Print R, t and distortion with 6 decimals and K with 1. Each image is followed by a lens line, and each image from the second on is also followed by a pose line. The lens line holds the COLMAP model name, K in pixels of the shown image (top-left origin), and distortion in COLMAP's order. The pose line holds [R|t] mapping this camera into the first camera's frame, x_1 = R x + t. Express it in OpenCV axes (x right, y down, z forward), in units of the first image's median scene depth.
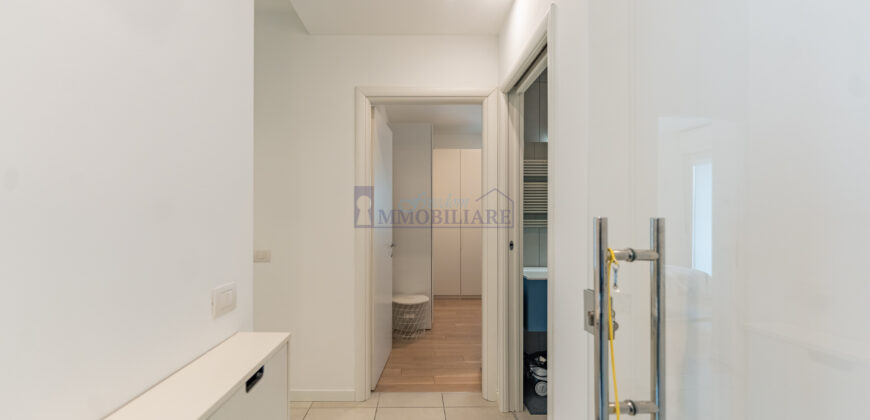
lens RADIAL K [[342.5, 0, 433.3], [0, 342.5, 209.1], [0, 0, 1]] dist [0.001116, -0.000204]
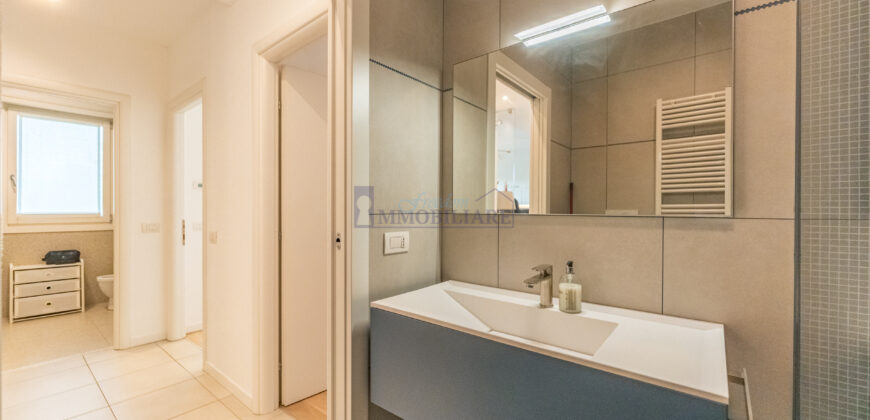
lens RADIAL K [[342.5, 0, 433.3], [0, 342.5, 209.1], [0, 0, 1]] dist [0.001116, -0.000204]
pose [[0.762018, -0.004515, -0.647540, 0.383907], [0.013983, 0.999857, 0.009484, 0.029166], [0.647404, -0.016282, 0.761973, 0.363950]]
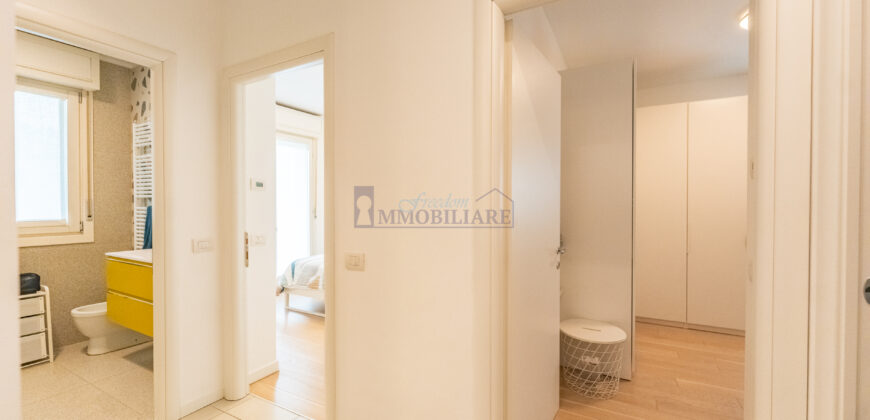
lens RADIAL K [[343.4, 0, 435.0], [0, 343.4, 210.0], [0, 0, 1]] dist [0.016885, 0.000097]
pose [[0.855498, 0.002927, -0.517797, 0.015816], [0.013718, 0.999505, 0.028315, 0.004262], [0.517624, -0.031326, 0.855035, 0.262545]]
